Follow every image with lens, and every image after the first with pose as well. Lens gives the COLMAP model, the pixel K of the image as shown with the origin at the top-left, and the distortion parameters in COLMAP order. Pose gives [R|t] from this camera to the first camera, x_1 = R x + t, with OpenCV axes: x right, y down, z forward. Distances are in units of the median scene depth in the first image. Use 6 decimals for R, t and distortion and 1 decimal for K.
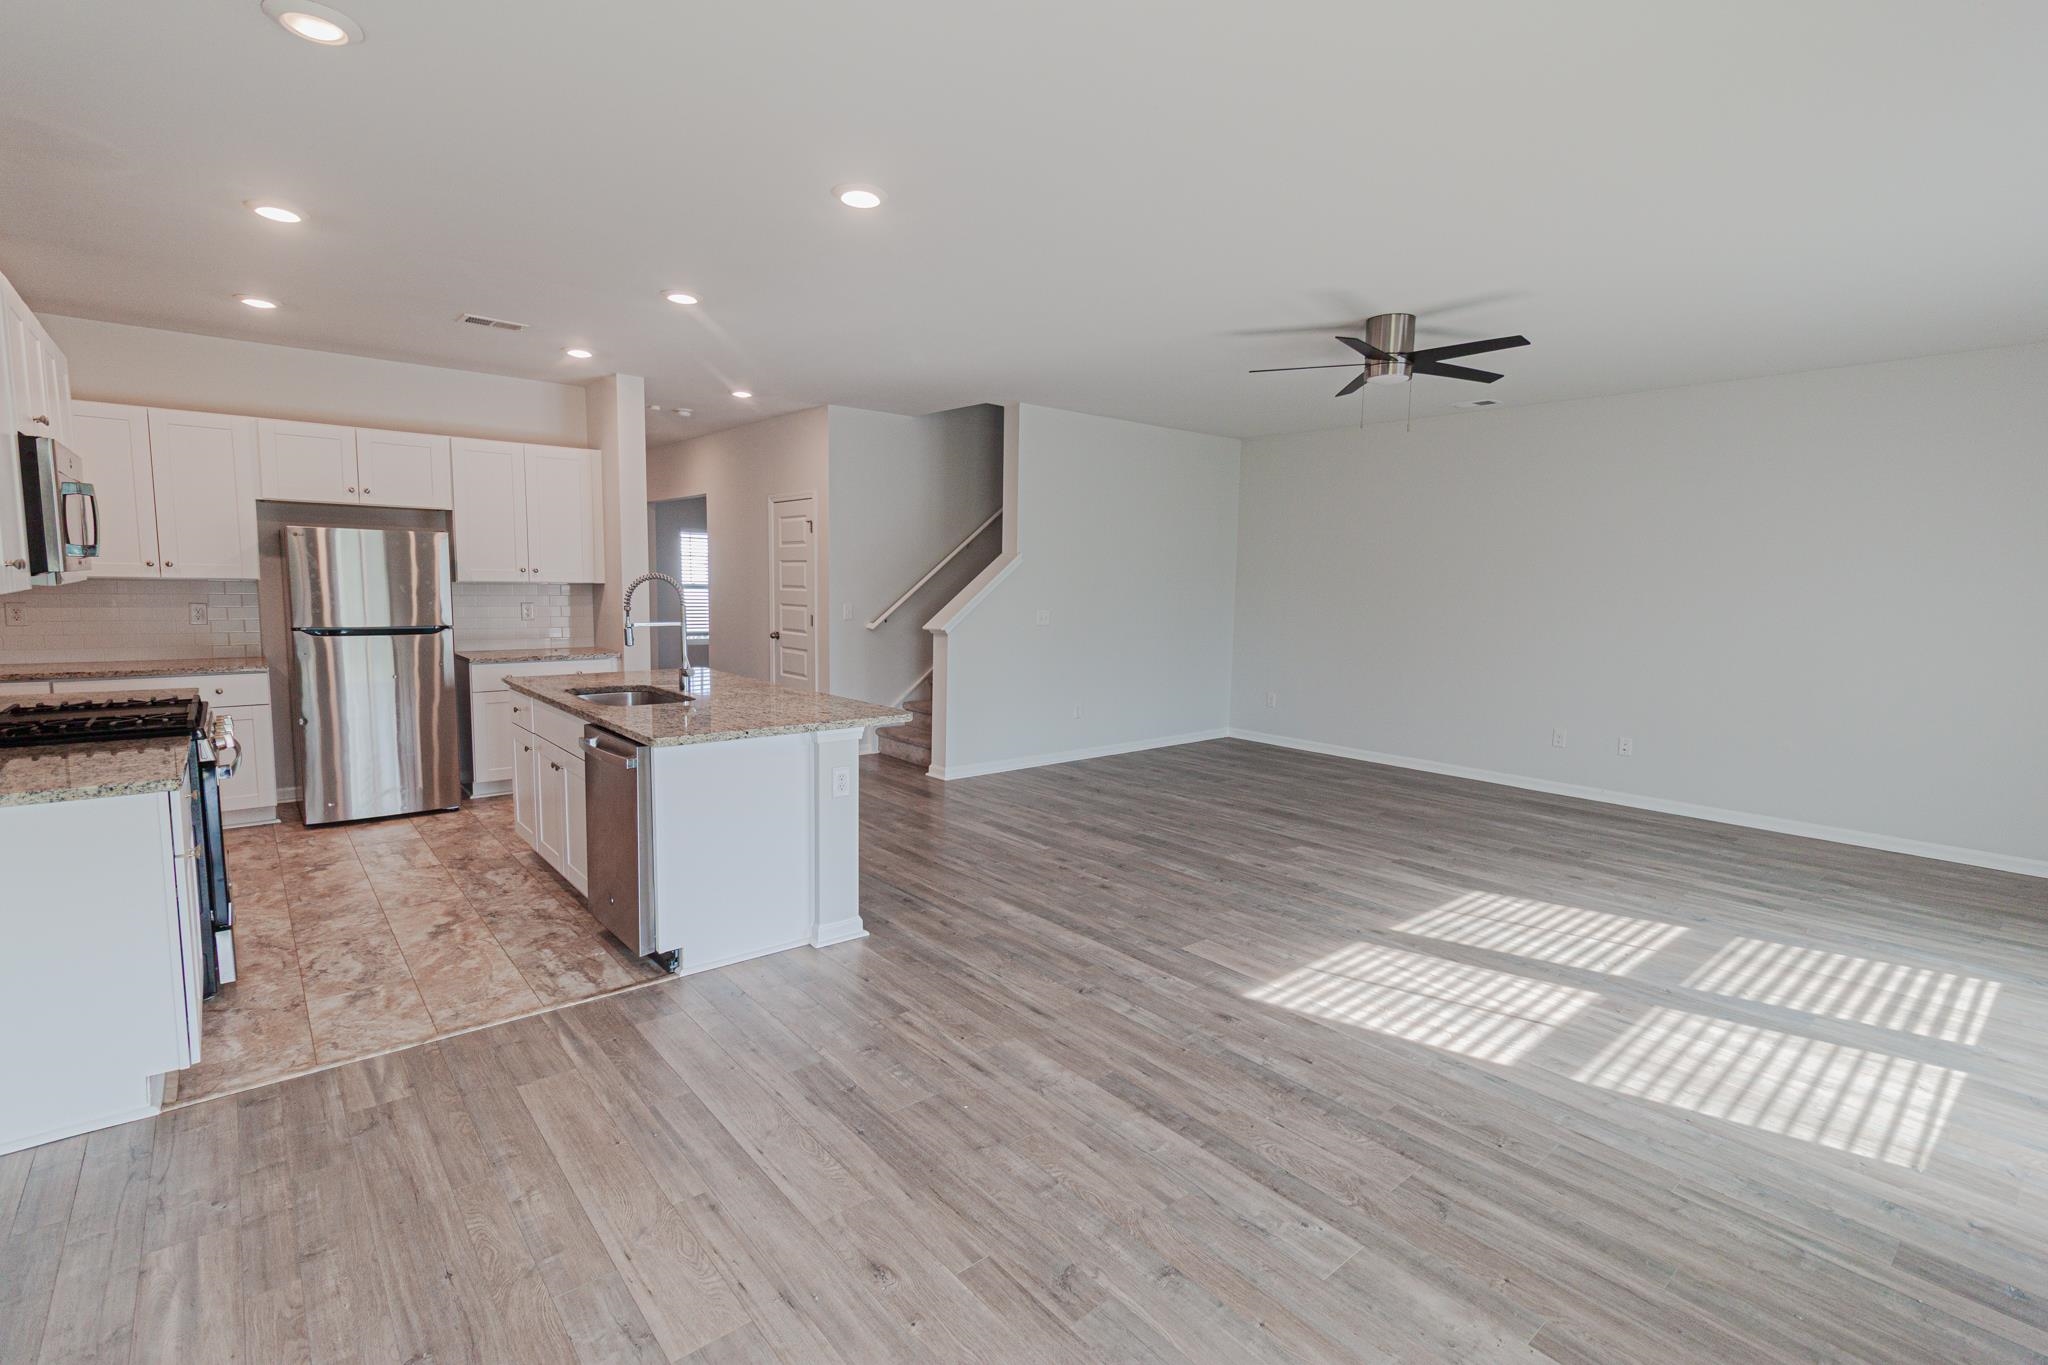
lens RADIAL K [[941.1, 0, 1022.7], [0, 941.1, 681.3], [0, 0, 1]] dist [-0.003197, 0.000411]
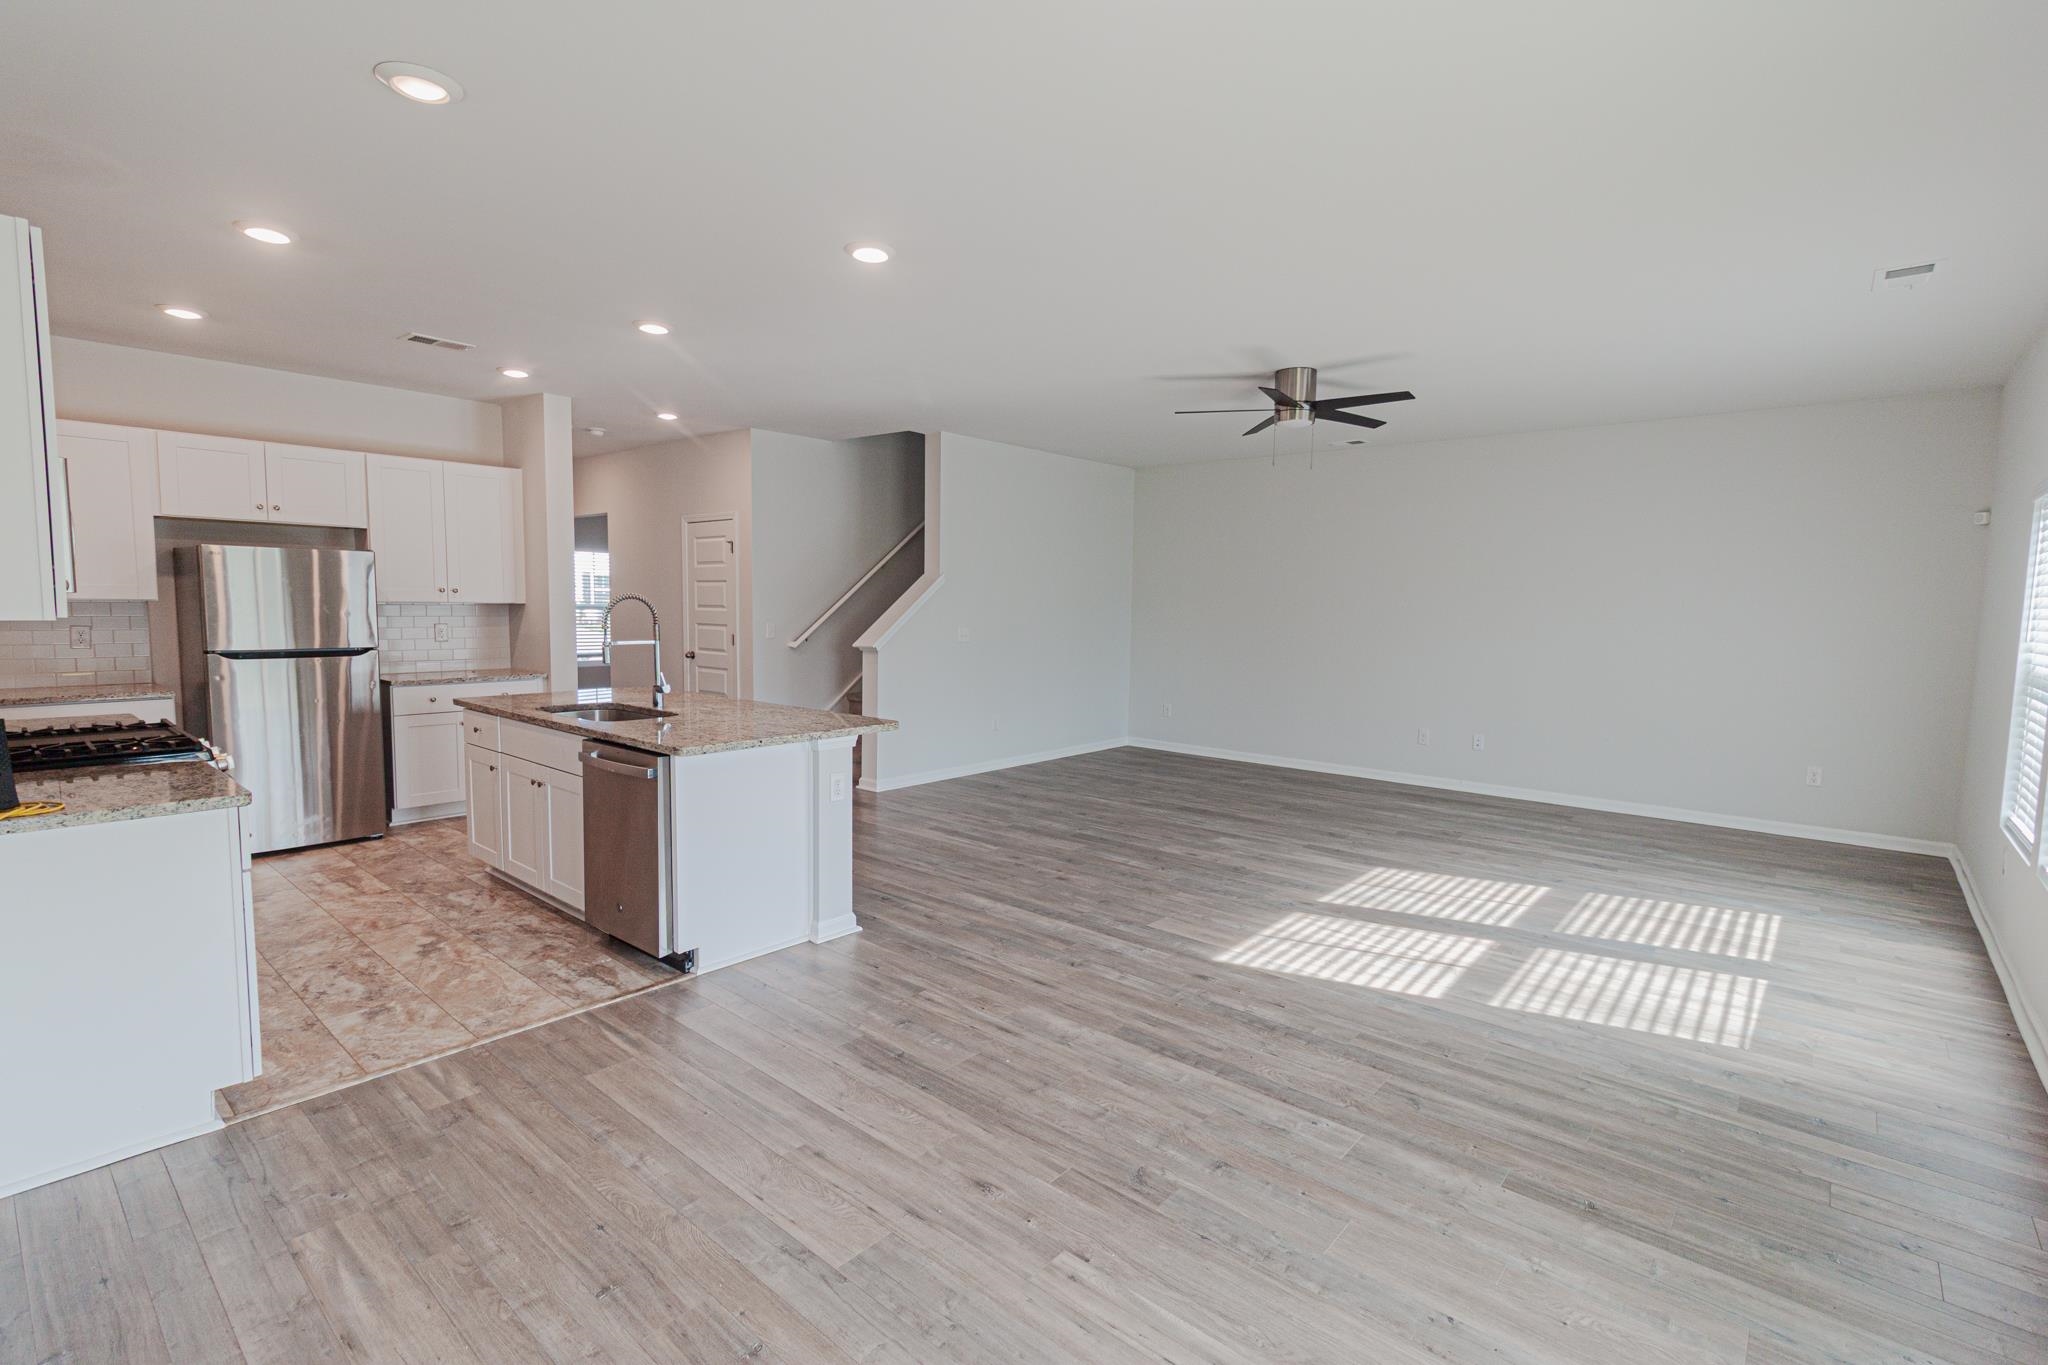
lens RADIAL K [[941.1, 0, 1022.9], [0, 941.1, 682.2], [0, 0, 1]] dist [-0.003197, 0.000411]
pose [[0.988215, -0.015898, 0.152247, -0.134566], [0.018895, 0.999655, -0.018260, 0.010379], [-0.151904, 0.020921, 0.988174, -0.087282]]
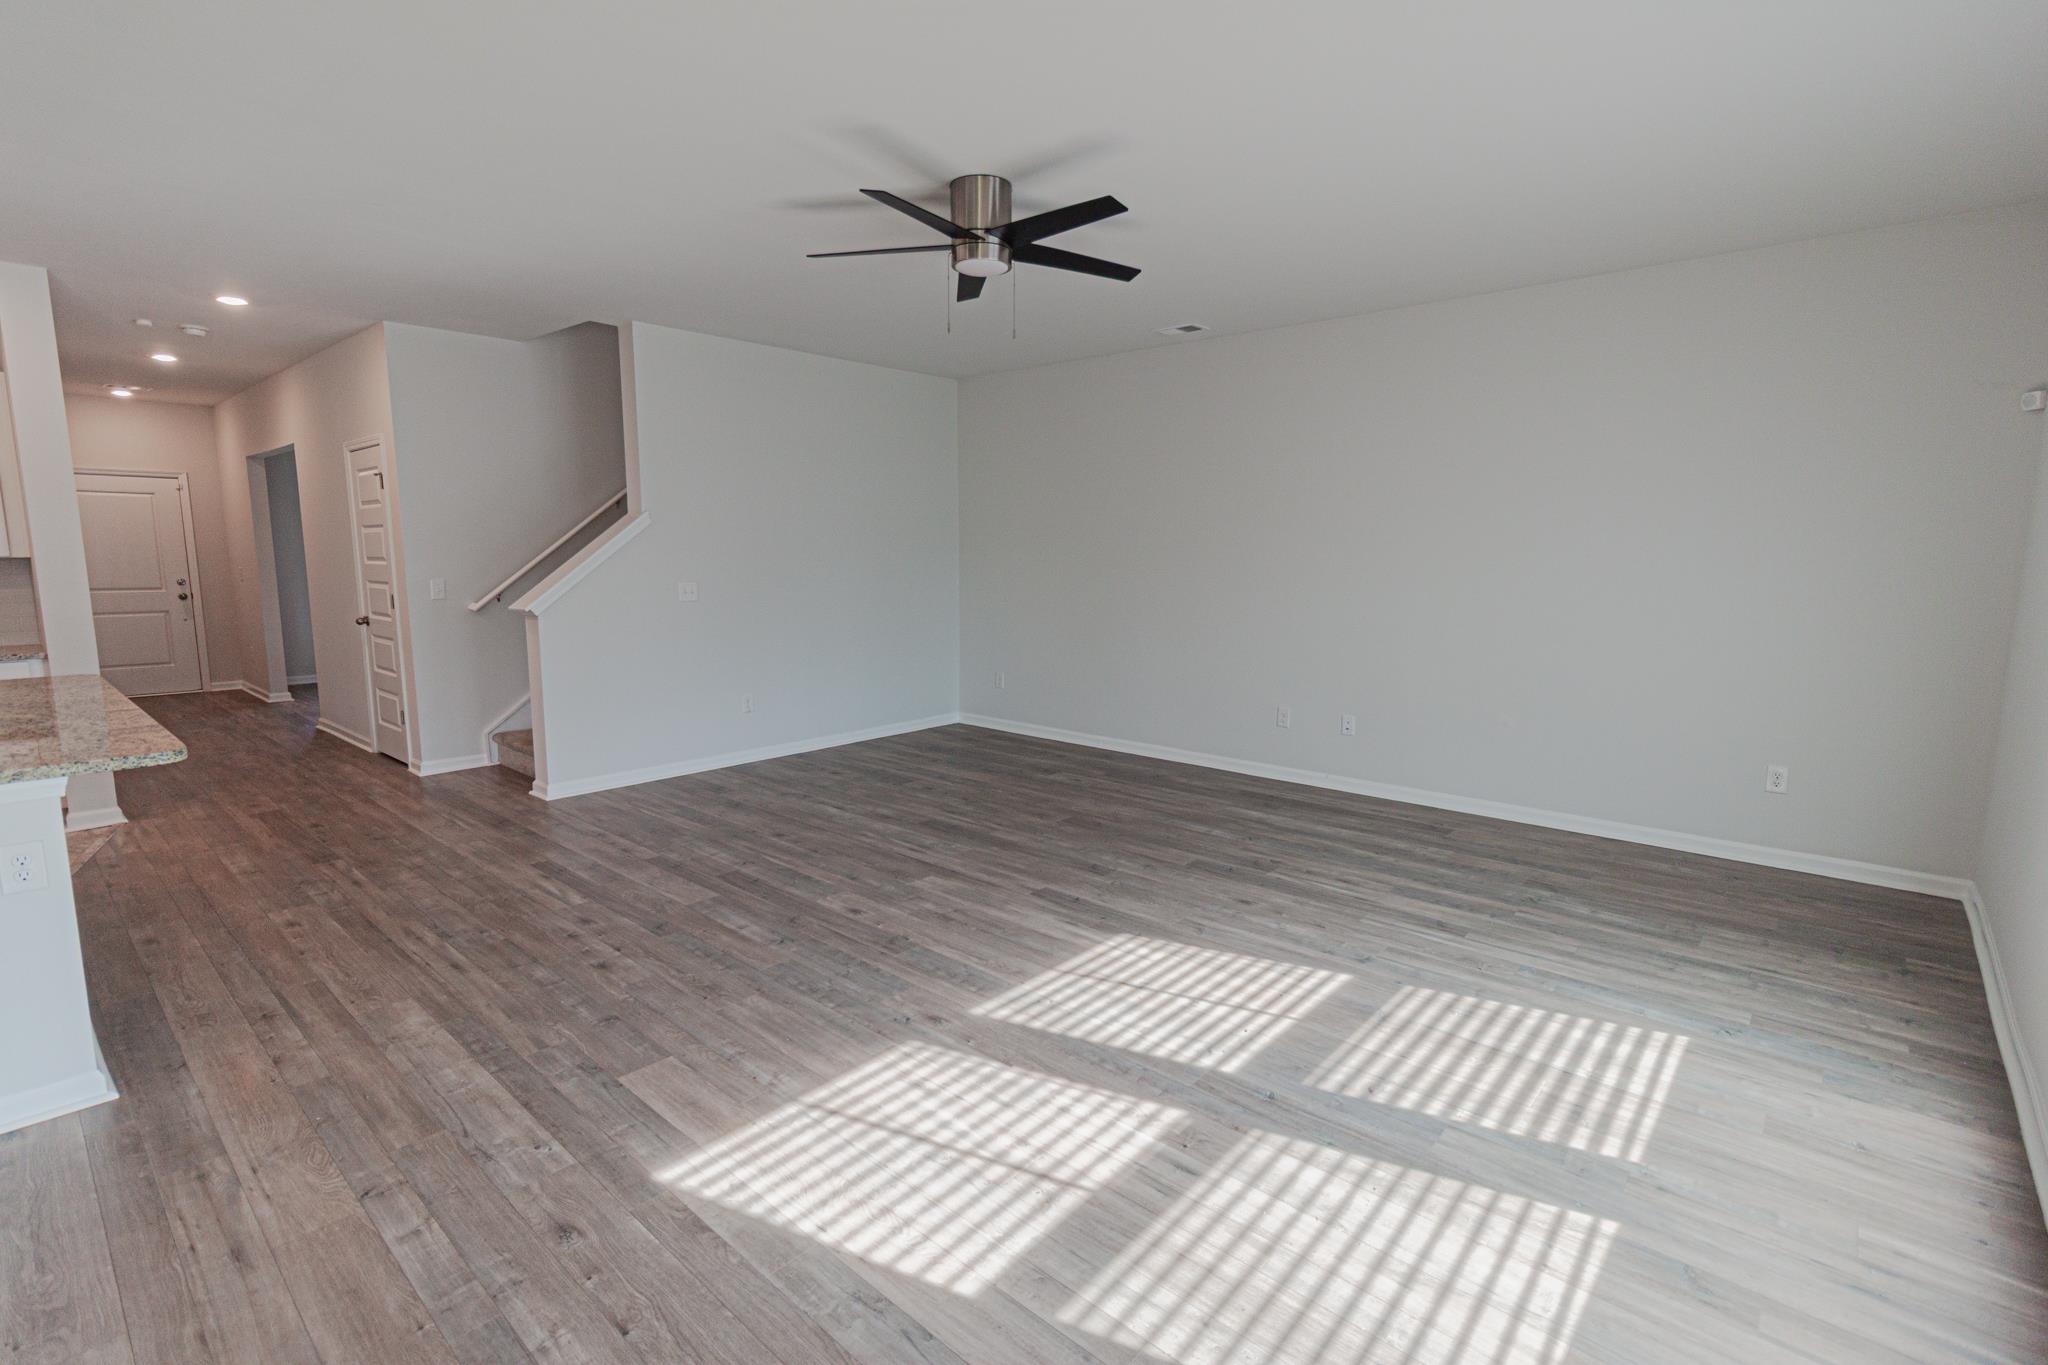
lens RADIAL K [[941.1, 0, 1020.7], [0, 941.1, 680.4], [0, 0, 1]] dist [-0.003197, 0.000411]
pose [[0.989085, -0.032262, 0.143771, 0.342337], [0.028087, 0.999125, 0.030979, -0.015033], [-0.144644, -0.026603, 0.989126, 0.275919]]
